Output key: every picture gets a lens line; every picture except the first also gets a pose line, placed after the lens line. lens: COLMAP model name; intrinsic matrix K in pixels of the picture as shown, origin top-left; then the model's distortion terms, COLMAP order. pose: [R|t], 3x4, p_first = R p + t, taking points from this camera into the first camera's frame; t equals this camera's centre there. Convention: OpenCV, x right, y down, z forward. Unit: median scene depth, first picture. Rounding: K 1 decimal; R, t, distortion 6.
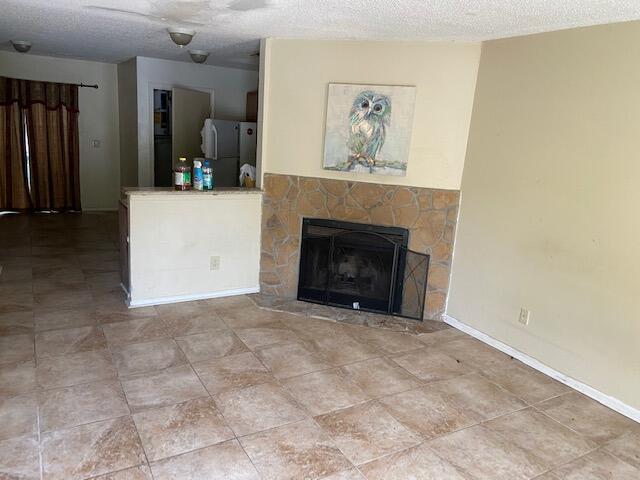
lens RADIAL K [[485.2, 0, 318.7], [0, 485.2, 233.9], [0, 0, 1]] dist [0.120215, -0.157788]
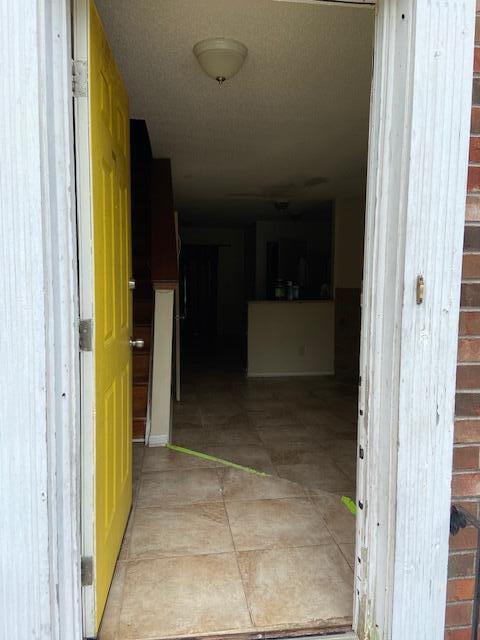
lens RADIAL K [[485.2, 0, 240.0], [0, 485.2, 320.0], [0, 0, 1]] dist [0.120215, -0.157788]
pose [[0.924888, -0.030544, -0.379011, 0.175997], [-0.021707, 0.990902, -0.132827, 0.172325], [0.379620, 0.131077, 0.915810, -0.418907]]
